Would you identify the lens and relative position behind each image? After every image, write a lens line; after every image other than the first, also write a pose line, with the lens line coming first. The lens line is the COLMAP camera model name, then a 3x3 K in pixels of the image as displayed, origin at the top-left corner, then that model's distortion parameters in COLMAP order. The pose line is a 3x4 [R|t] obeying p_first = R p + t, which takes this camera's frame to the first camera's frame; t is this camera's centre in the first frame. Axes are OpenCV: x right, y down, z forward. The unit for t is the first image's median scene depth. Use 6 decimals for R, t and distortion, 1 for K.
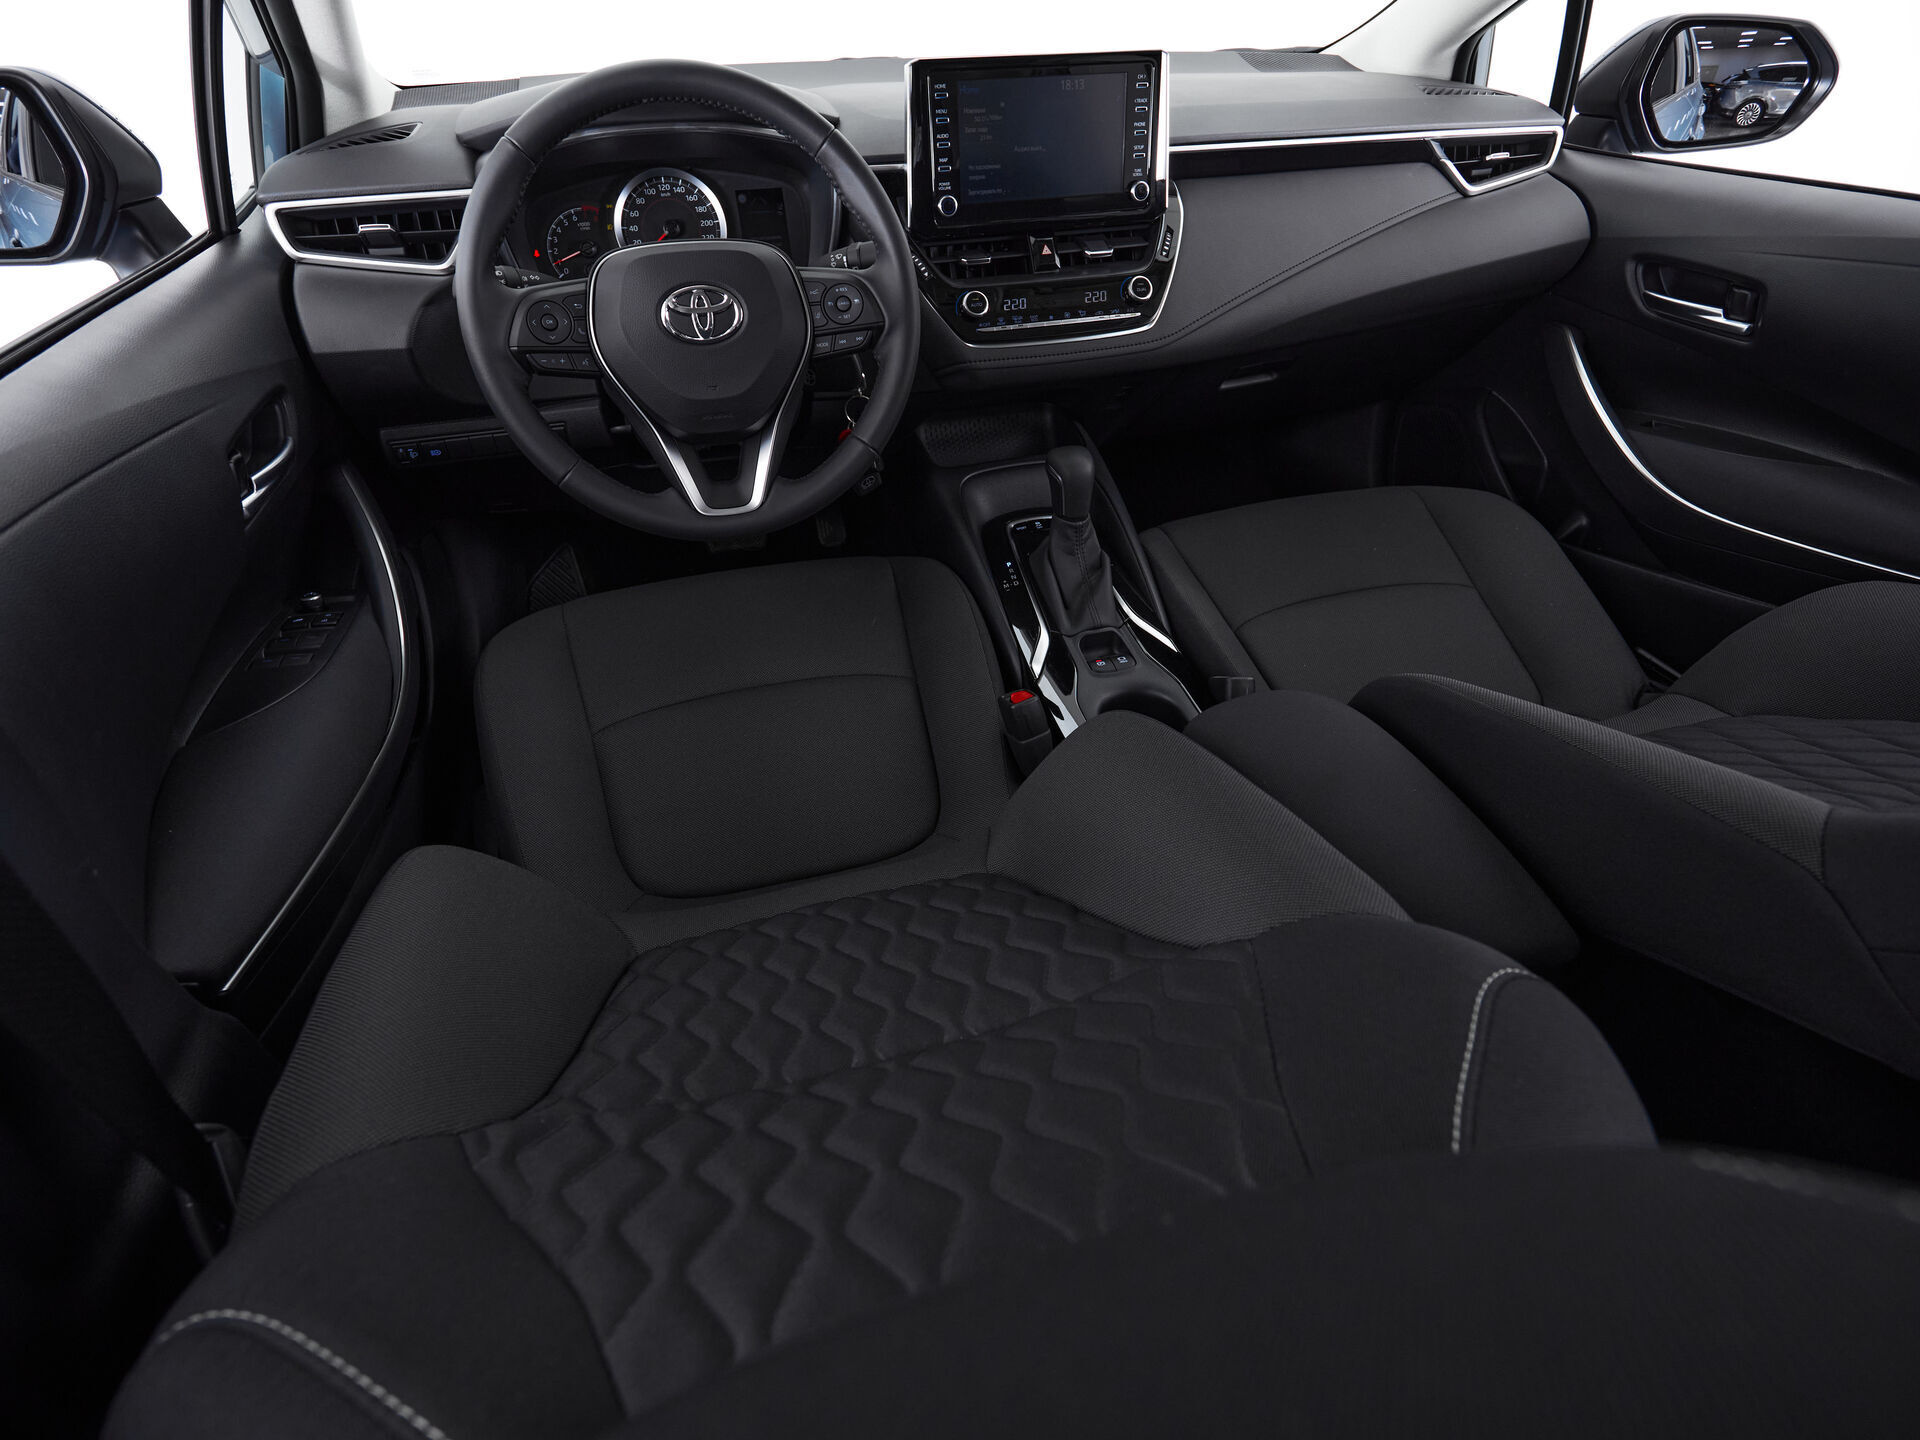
lens RADIAL K [[1011.6, 0, 948.4], [0, 1011.6, 717.6], [0, 0, 1]] dist [-0.001259, -0.000074]
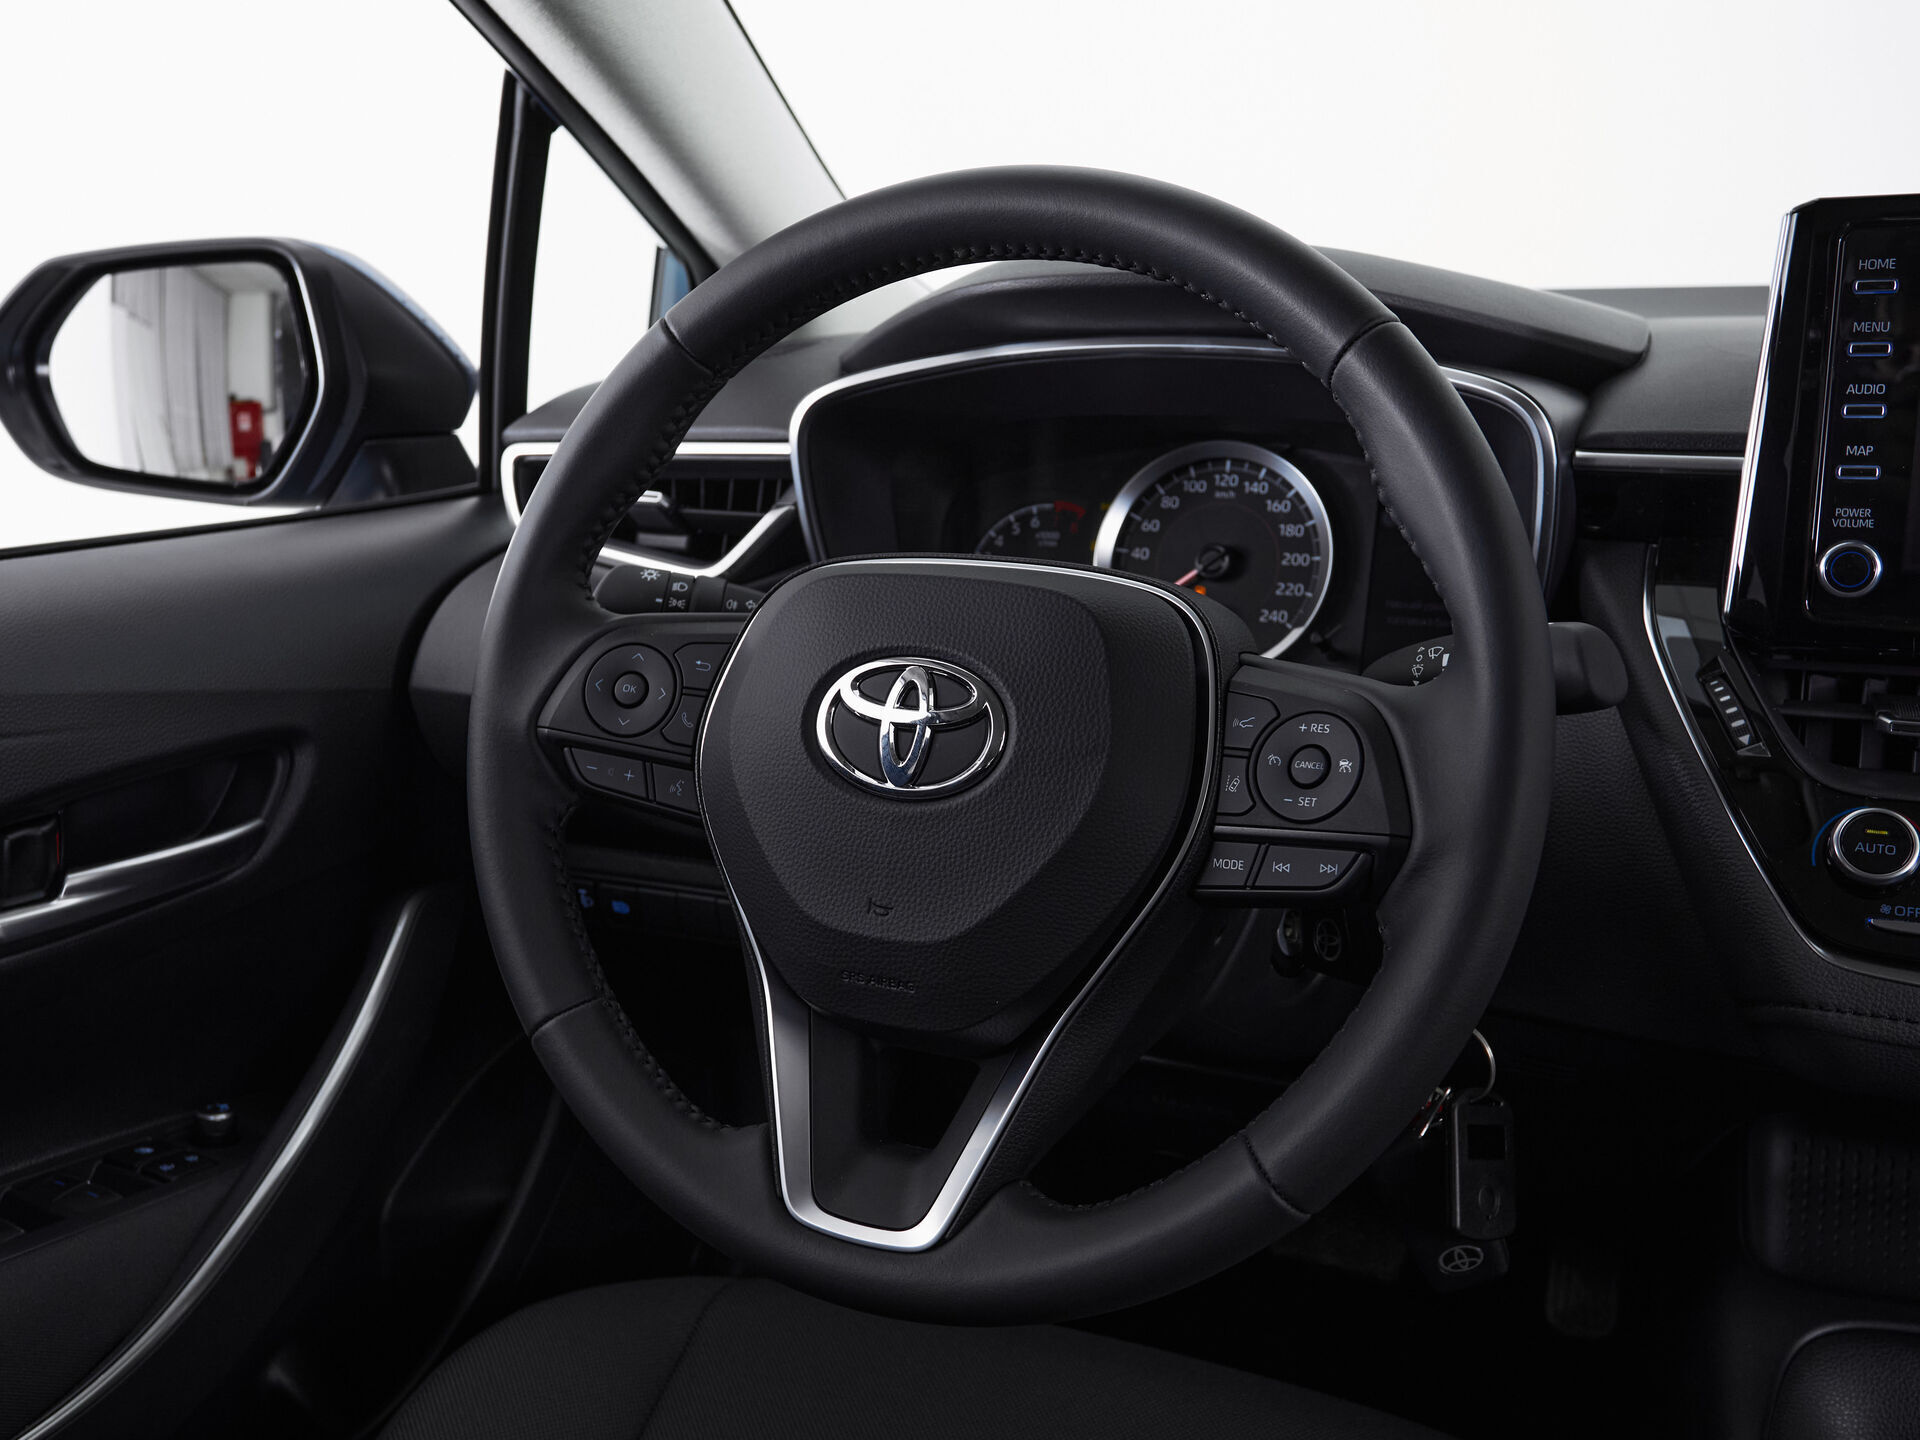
lens RADIAL K [[1762.4, 0, 923.3], [0, 1762.4, 756.9], [0, 0, 1]] dist [-0.030821, 0.000000]
pose [[0.749417, 0.161466, -0.642109, 0.147899], [-0.381946, 0.897602, -0.220063, -0.189953], [0.540825, 0.410170, 0.734349, 0.403241]]
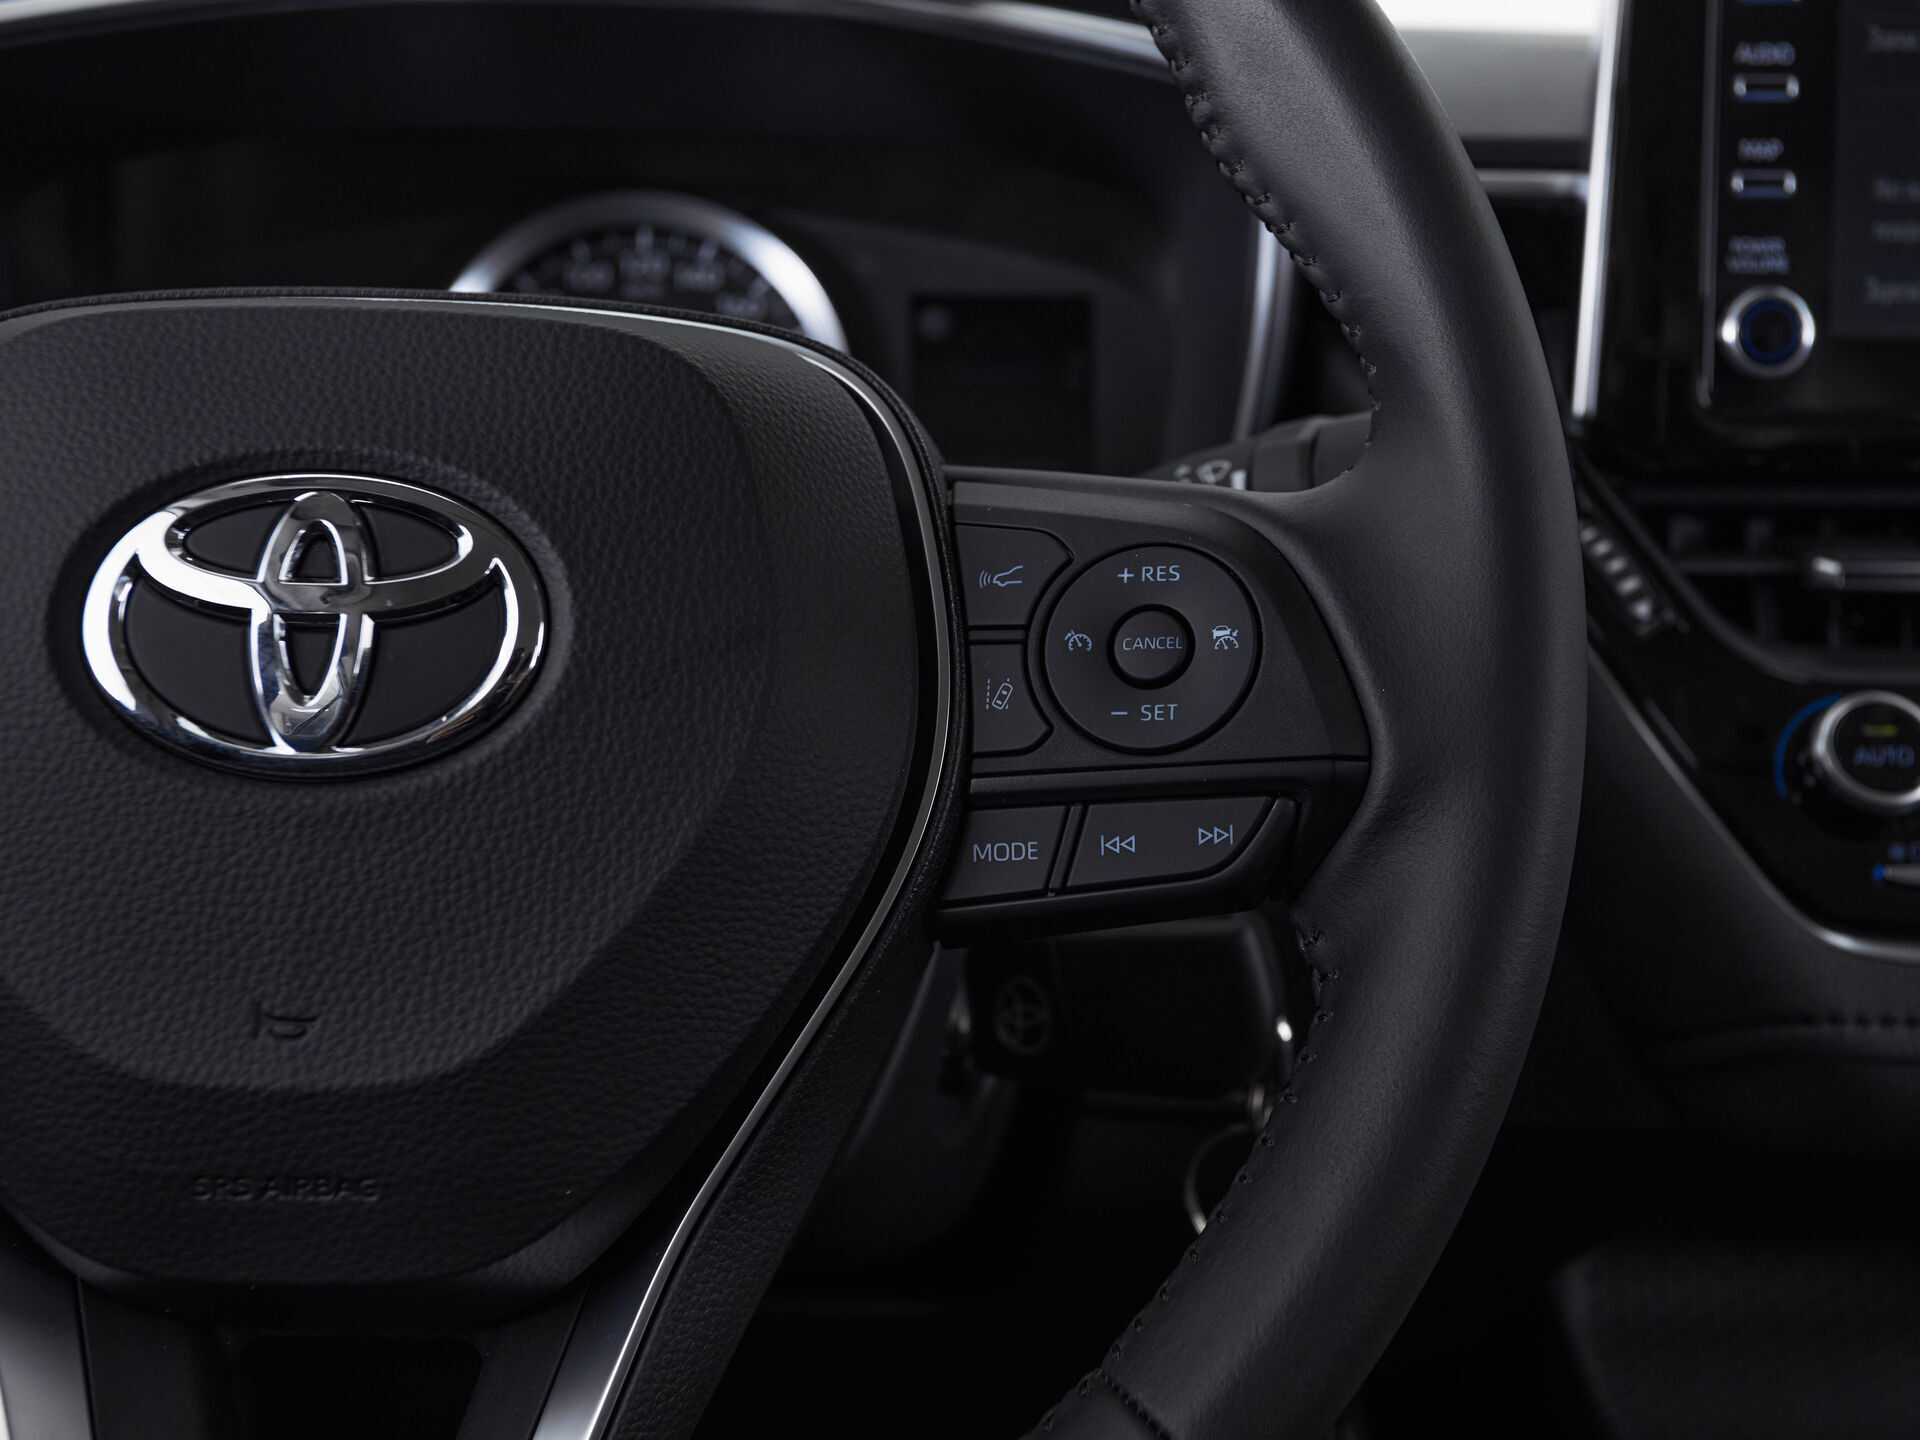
lens RADIAL K [[2556.5, 0, 1099.3], [0, 2556.5, 693.6], [0, 0, 1]] dist [0.032746, 0.000000]
pose [[0.969817, 0.068976, -0.233876, -0.005151], [-0.162737, 0.897375, -0.410165, -0.176687], [0.181583, 0.435845, 0.881514, 0.496024]]
